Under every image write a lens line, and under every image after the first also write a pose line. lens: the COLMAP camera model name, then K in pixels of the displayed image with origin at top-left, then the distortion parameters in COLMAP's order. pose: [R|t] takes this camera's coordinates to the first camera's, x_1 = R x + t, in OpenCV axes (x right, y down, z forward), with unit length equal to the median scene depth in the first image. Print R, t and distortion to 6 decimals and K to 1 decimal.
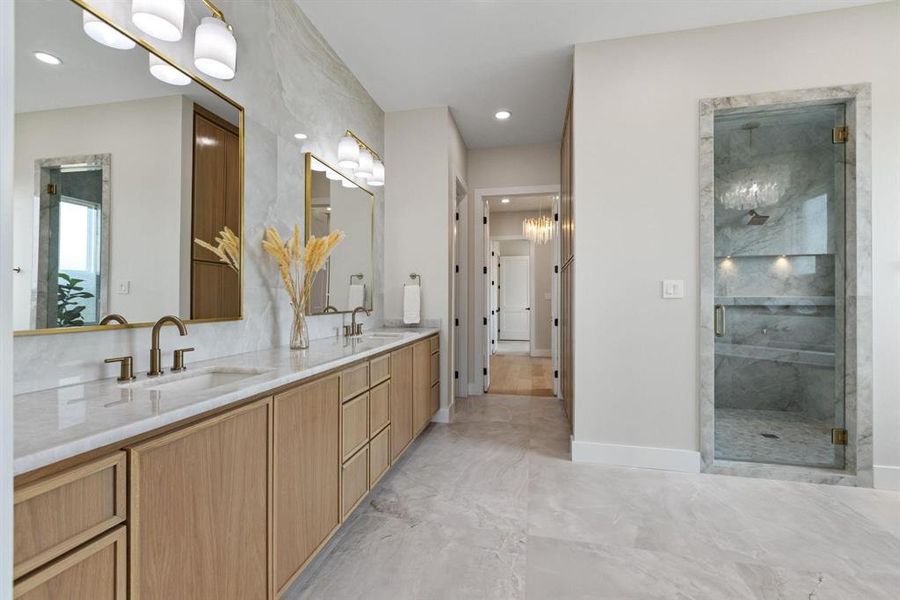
lens RADIAL K [[401.6, 0, 444.2], [0, 401.6, 300.0], [0, 0, 1]] dist [0.004689, -0.000249]
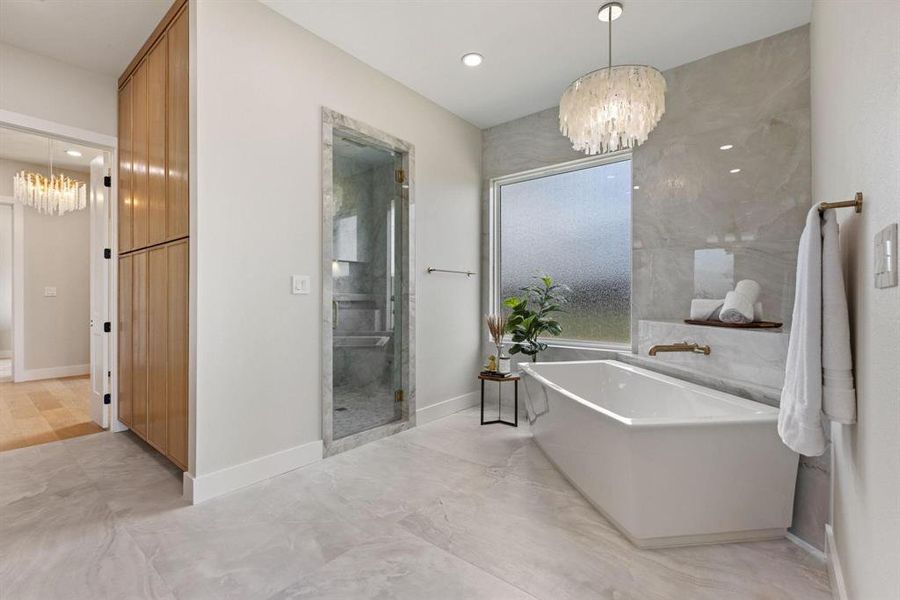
lens RADIAL K [[401.6, 0, 449.8], [0, 401.6, 297.0], [0, 0, 1]] dist [0.004689, -0.000249]
pose [[0.456155, 0.000389, 0.889900, -0.152641], [-0.000088, 1.000000, -0.000392, 0.003287], [-0.889900, 0.000100, 0.456155, 0.221385]]
